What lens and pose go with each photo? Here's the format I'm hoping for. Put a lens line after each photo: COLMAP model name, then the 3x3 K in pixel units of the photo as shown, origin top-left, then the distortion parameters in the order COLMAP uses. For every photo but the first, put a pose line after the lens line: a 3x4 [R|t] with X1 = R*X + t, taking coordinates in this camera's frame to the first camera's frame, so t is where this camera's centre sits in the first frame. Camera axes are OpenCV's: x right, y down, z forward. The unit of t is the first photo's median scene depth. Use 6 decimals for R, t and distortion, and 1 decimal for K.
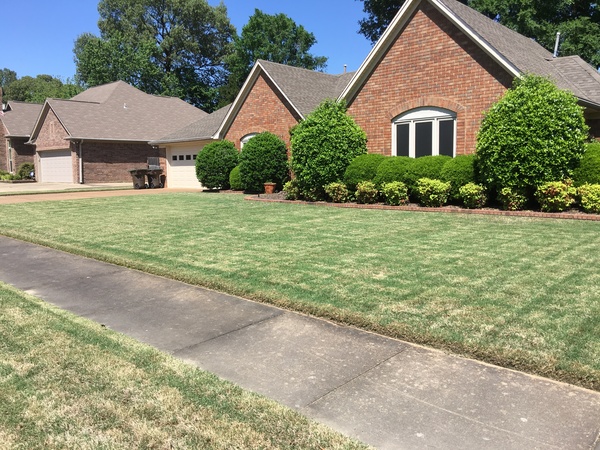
lens RADIAL K [[492.7, 0, 300.0], [0, 492.7, 225.0], [0, 0, 1]] dist [0.005577, 0.001729]
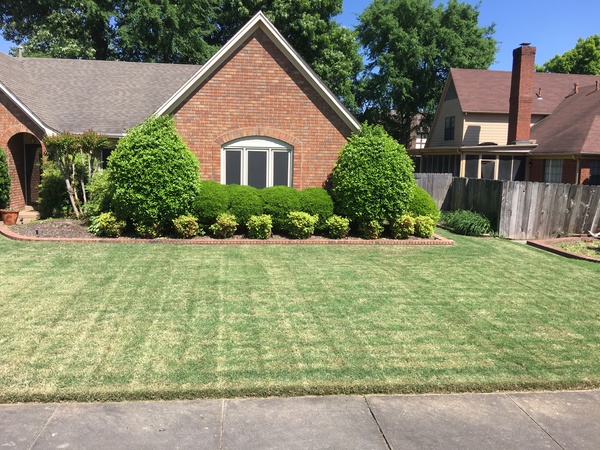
lens RADIAL K [[492.7, 0, 300.0], [0, 492.7, 225.0], [0, 0, 1]] dist [0.005577, 0.001729]
pose [[0.639400, -0.065847, 0.766049, -0.477792], [0.051104, 0.997762, 0.043109, -0.099429], [-0.767174, 0.011584, 0.641334, 0.298302]]
